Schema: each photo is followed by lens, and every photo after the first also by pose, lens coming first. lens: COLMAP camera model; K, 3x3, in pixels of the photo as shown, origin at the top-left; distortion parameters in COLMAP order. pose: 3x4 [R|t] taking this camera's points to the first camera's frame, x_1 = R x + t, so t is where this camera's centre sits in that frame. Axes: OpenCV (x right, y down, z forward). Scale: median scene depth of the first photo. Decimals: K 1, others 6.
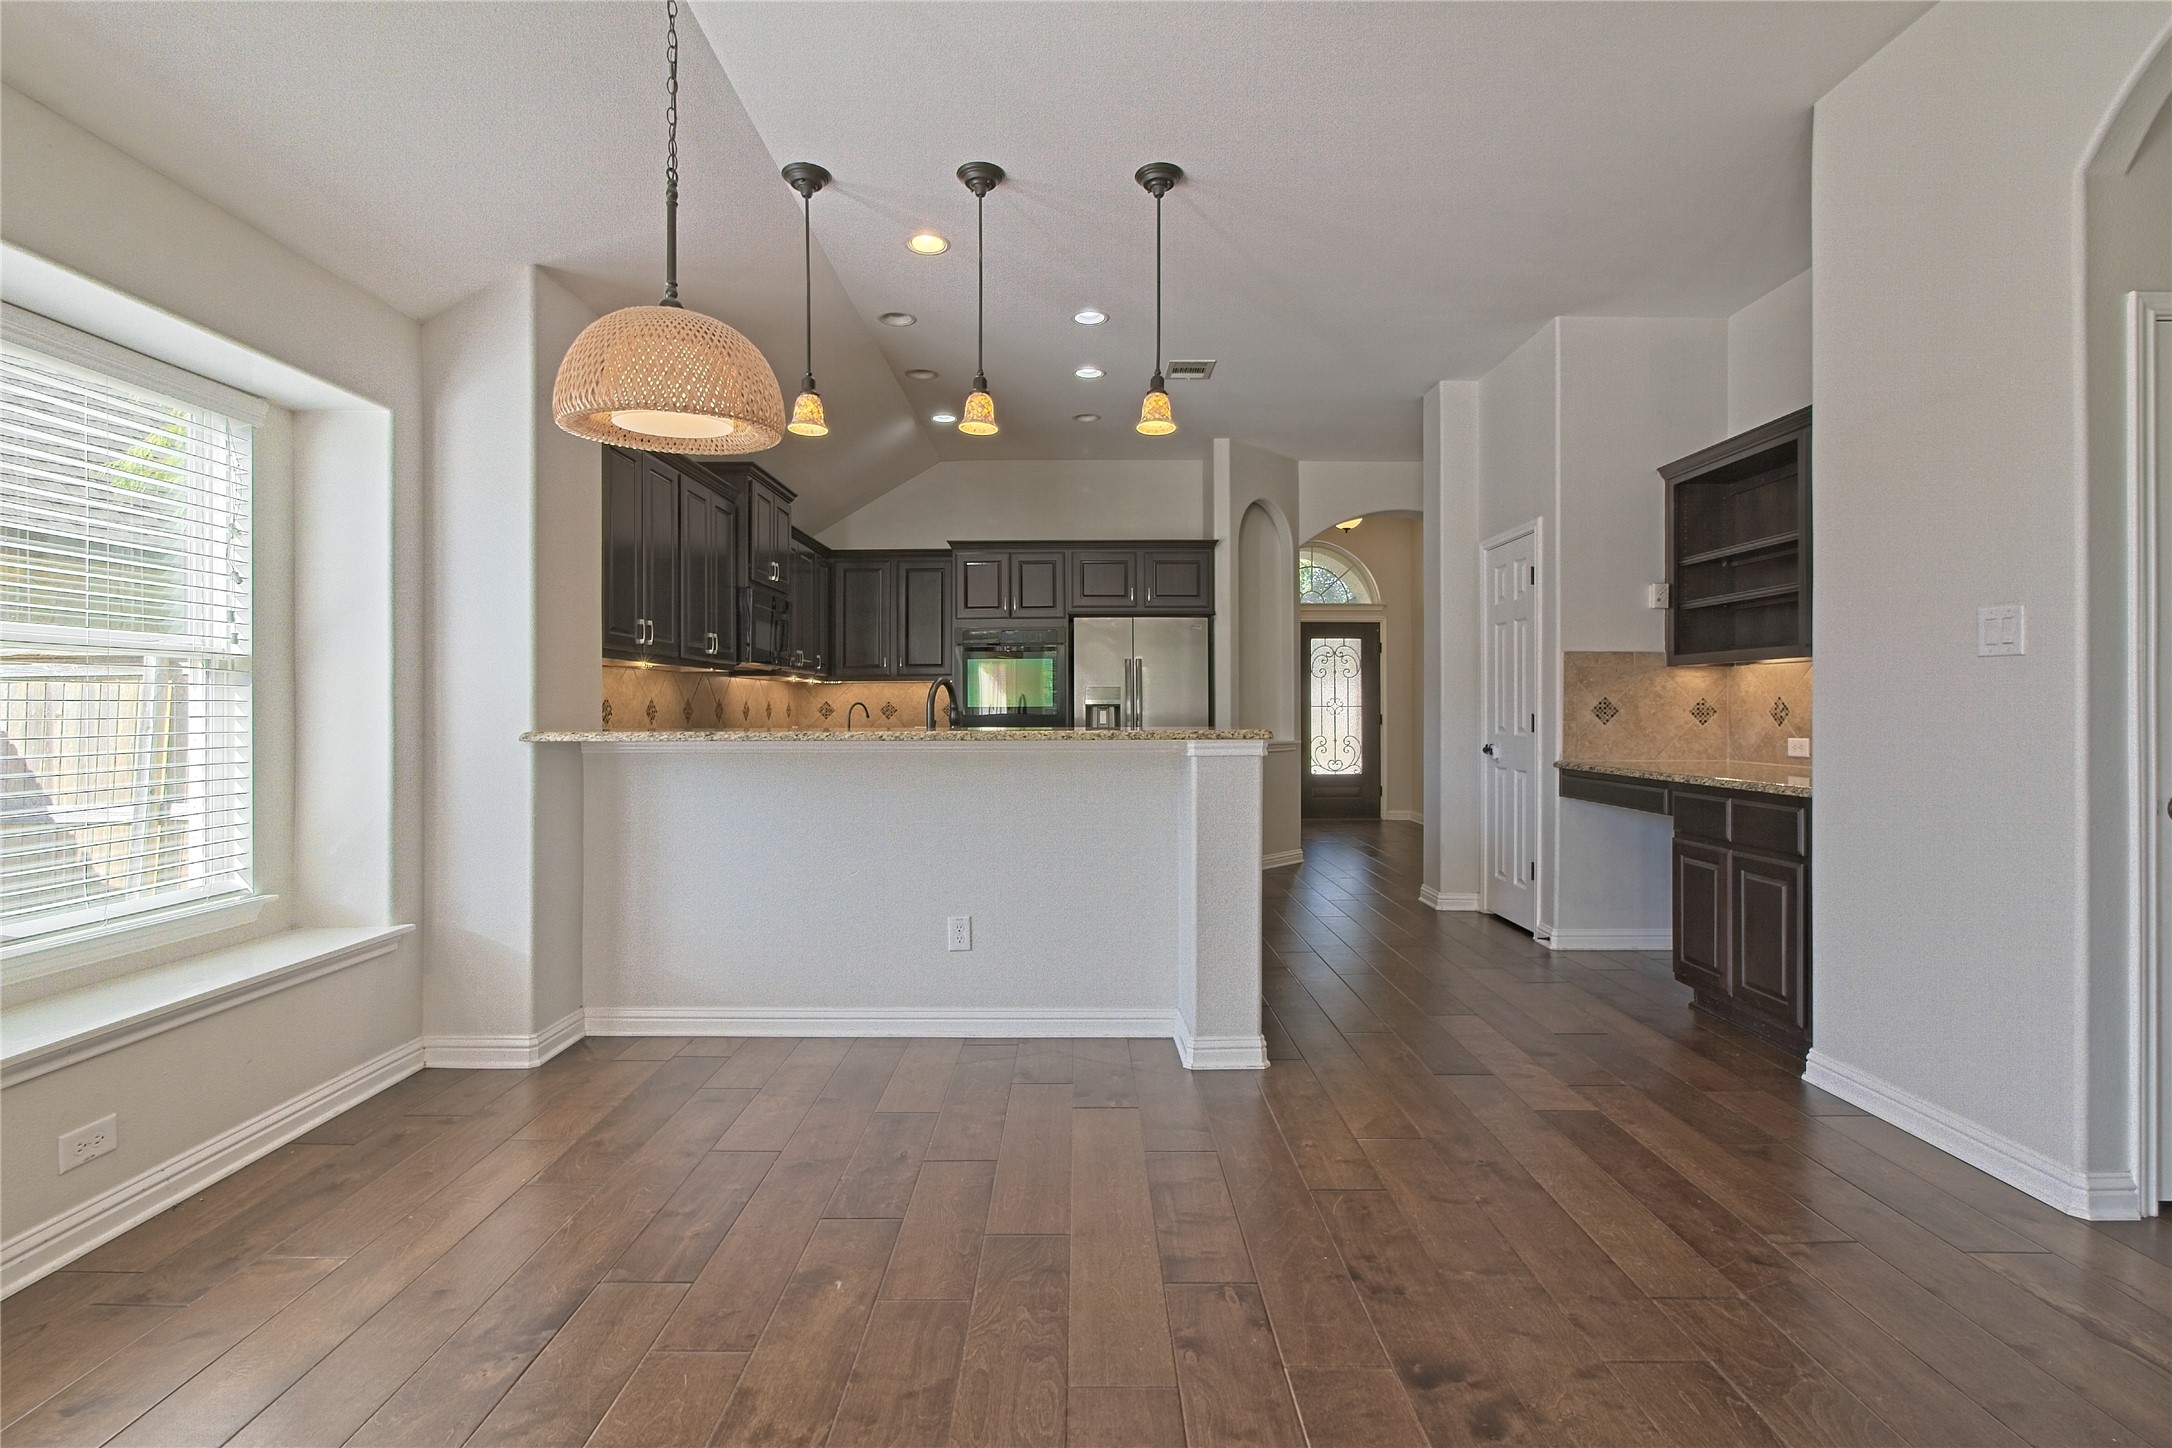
lens RADIAL K [[999.1, 0, 1077.0], [0, 999.1, 705.7], [0, 0, 1]] dist [0.000654, -0.000086]
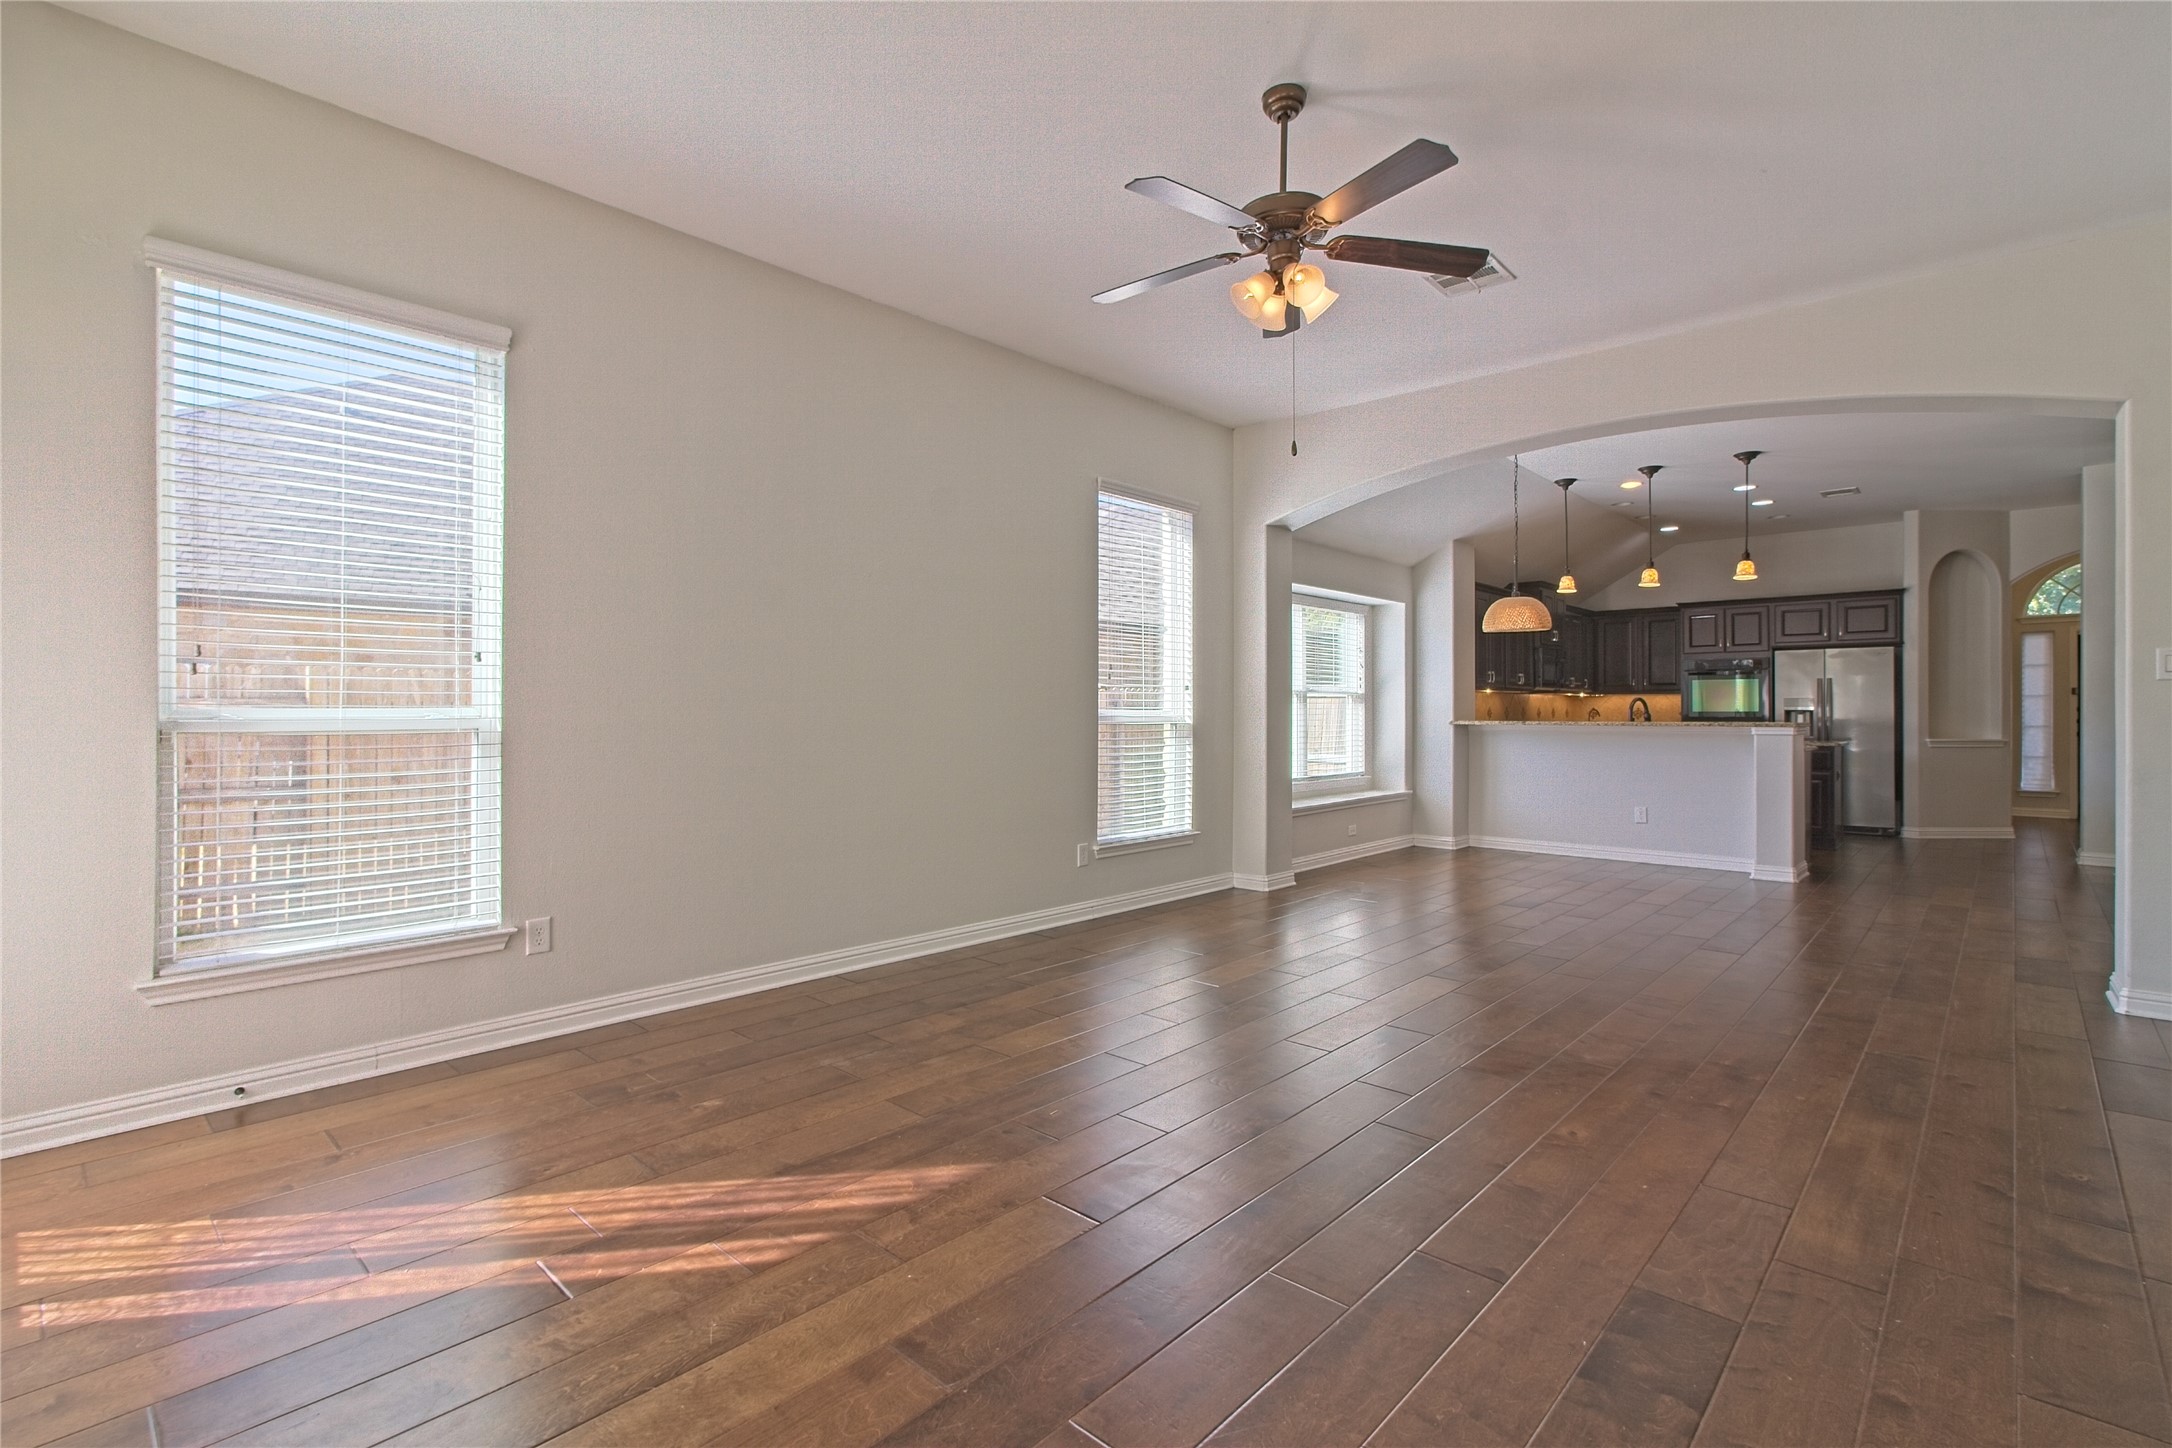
lens RADIAL K [[999.1, 0, 1077.0], [0, 999.1, 705.7], [0, 0, 1]] dist [0.000654, -0.000086]
pose [[0.729927, 0.000621, -0.683525, 0.342699], [-0.002587, 0.999995, -0.001855, -0.003354], [0.683520, 0.003122, 0.729925, -1.037952]]
